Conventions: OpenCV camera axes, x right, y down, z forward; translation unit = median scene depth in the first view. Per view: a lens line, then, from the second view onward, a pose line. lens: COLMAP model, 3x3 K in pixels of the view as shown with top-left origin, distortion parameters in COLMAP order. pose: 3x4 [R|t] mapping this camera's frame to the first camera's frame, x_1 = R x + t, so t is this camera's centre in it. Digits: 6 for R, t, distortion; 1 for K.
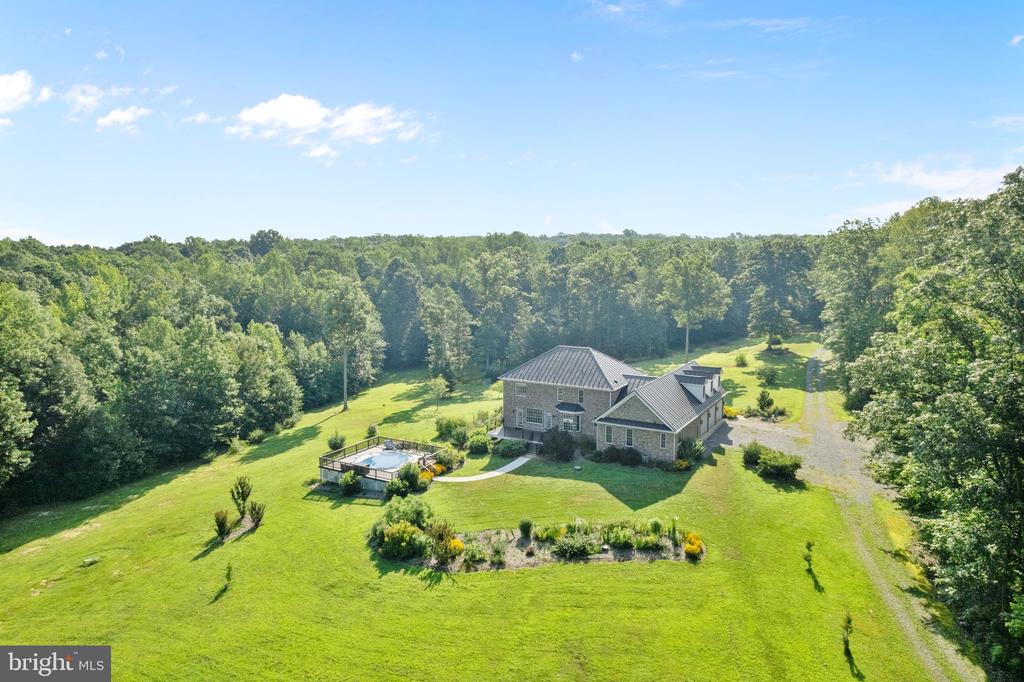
lens RADIAL K [[662.0, 0, 512.8], [0, 662.0, 328.3], [0, 0, 1]] dist [-0.071748, 0.060876]
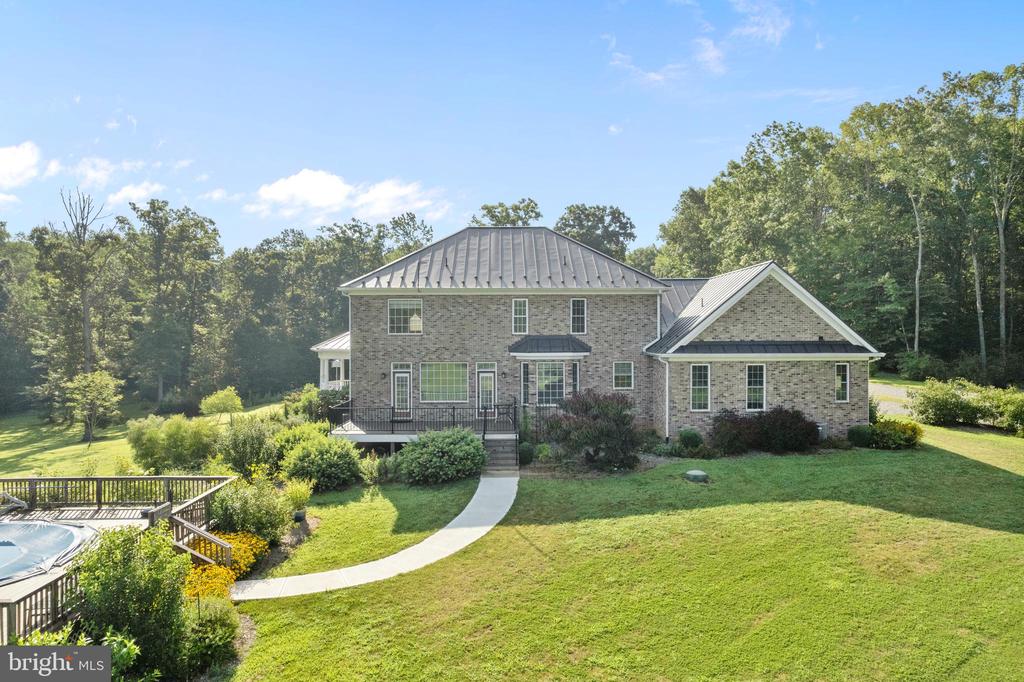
lens RADIAL K [[662.0, 0, 512.8], [0, 662.0, 328.3], [0, 0, 1]] dist [-0.071748, 0.060876]
pose [[0.853699, 0.006430, 0.520728, -0.149463], [0.057387, 0.992672, -0.106339, 0.160892], [-0.517596, 0.120665, 0.847074, 0.723495]]
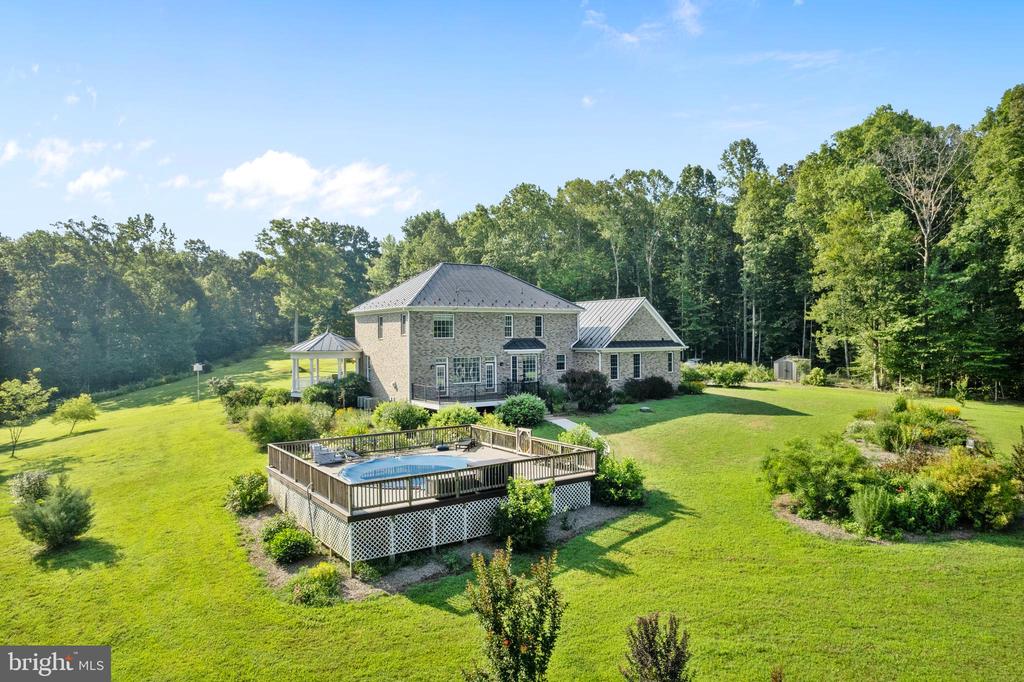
lens RADIAL K [[662.0, 0, 512.8], [0, 662.0, 328.3], [0, 0, 1]] dist [-0.071748, 0.060876]
pose [[0.417637, 0.011680, 0.908539, -0.530037], [0.107576, 0.992249, -0.062207, 0.152124], [-0.902223, 0.123717, 0.413143, 0.801710]]
